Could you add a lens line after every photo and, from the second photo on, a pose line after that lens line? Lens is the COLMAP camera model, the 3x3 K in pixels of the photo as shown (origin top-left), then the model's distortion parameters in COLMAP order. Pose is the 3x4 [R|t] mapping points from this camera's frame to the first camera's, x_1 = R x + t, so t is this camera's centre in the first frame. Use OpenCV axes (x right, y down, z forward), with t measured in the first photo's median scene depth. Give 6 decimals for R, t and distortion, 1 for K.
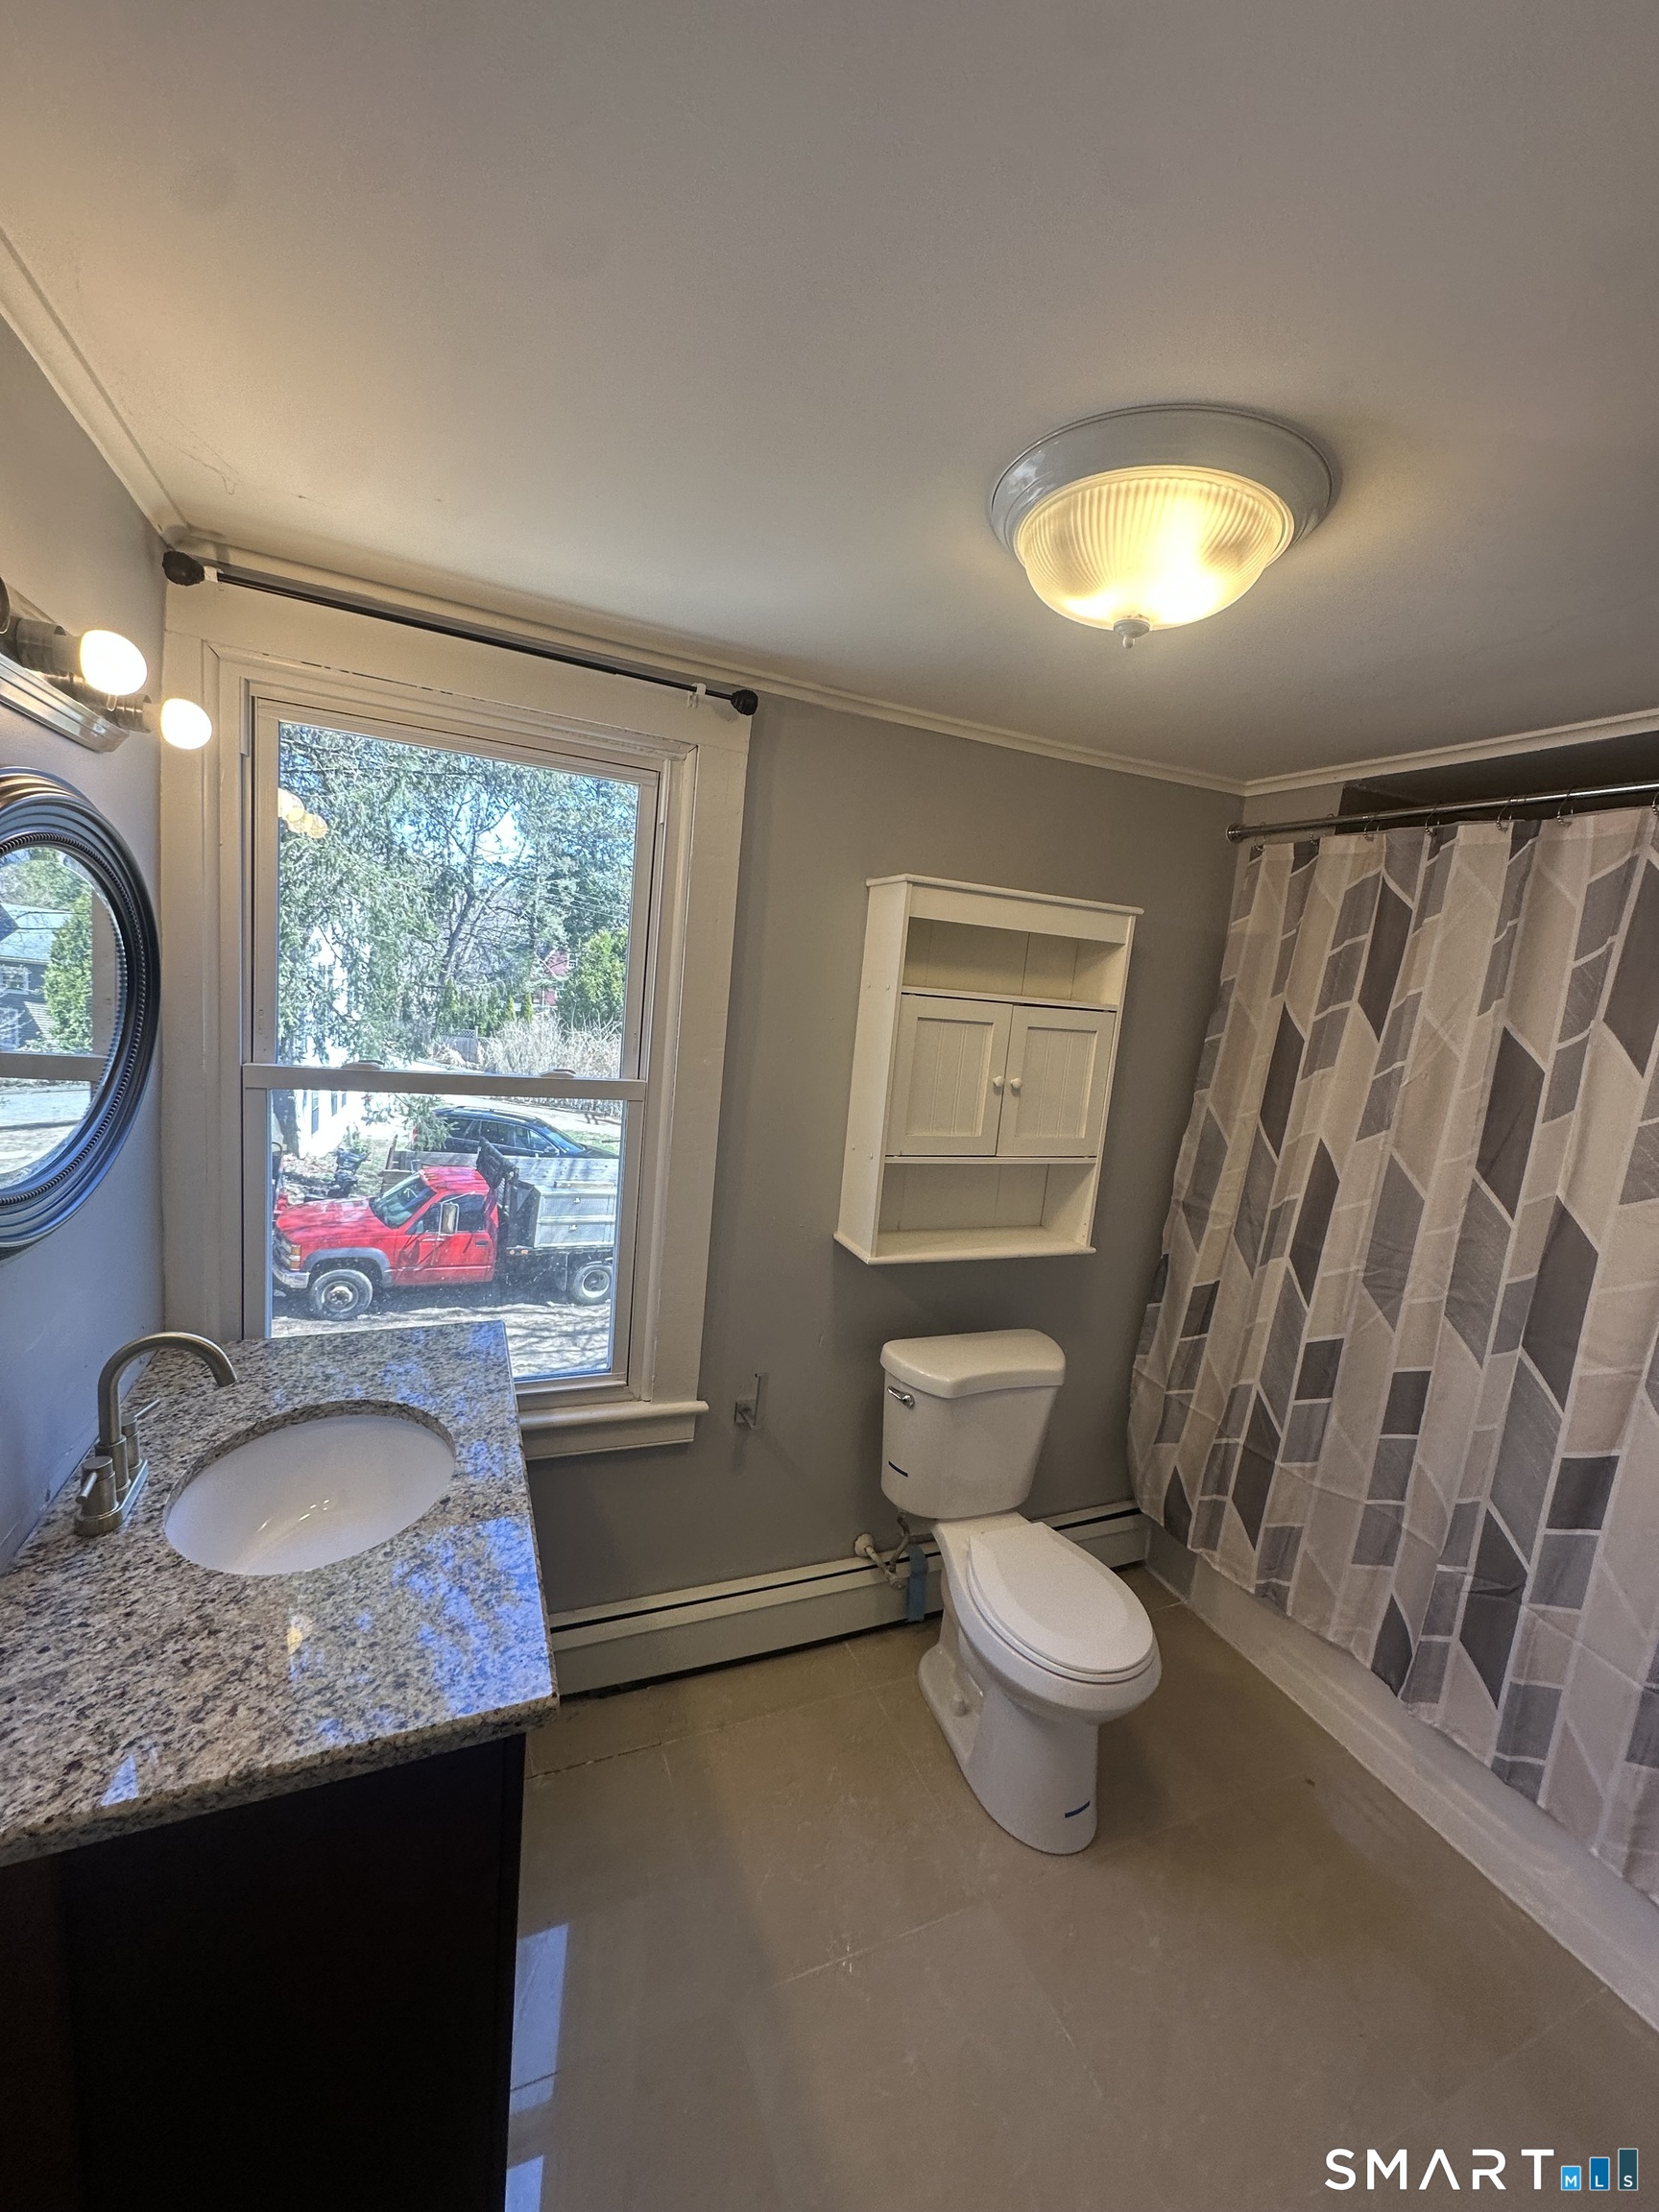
lens RADIAL K [[885.9, 0, 831.8], [0, 885.9, 1103.7], [0, 0, 1]] dist [-0.000285, 0.000225]
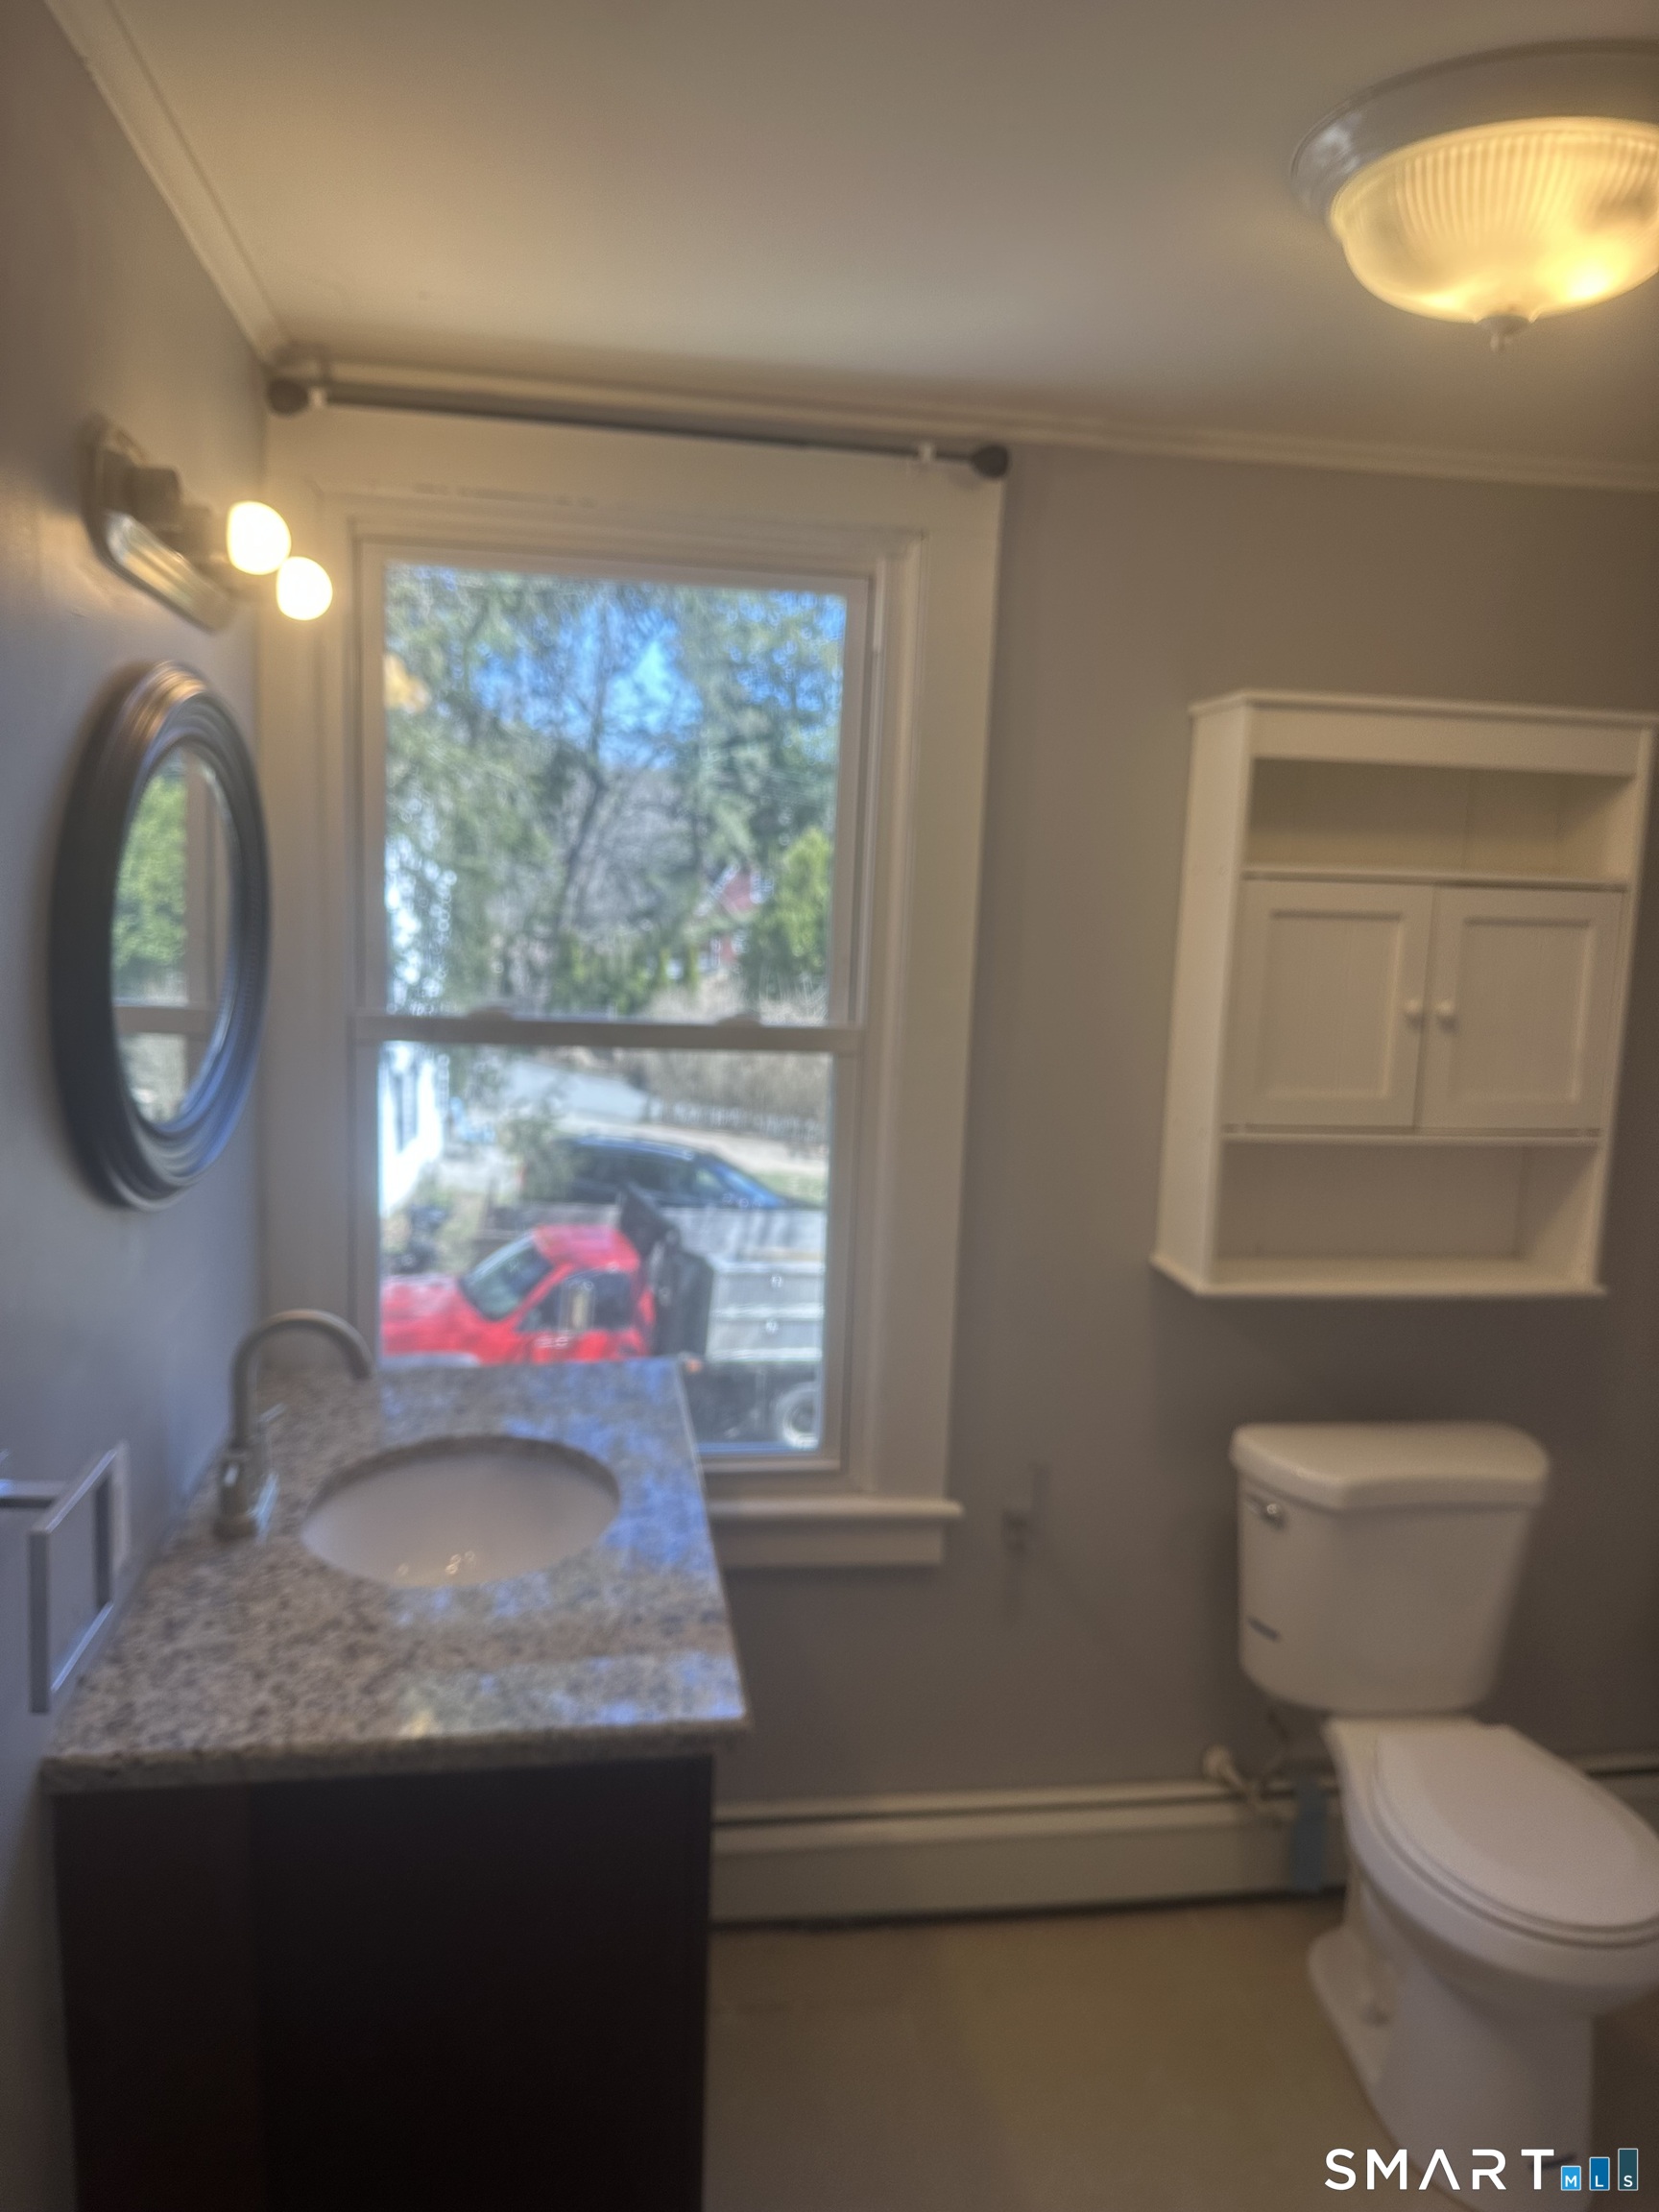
lens RADIAL K [[1605.5, 0, 819.4], [0, 1605.5, 1110.9], [0, 0, 1]] dist [0.109533, -0.241739]
pose [[0.968096, -0.021393, -0.249664, 0.062702], [0.018009, 0.999712, -0.015830, 0.054276], [0.249931, 0.010829, 0.968203, -0.200093]]
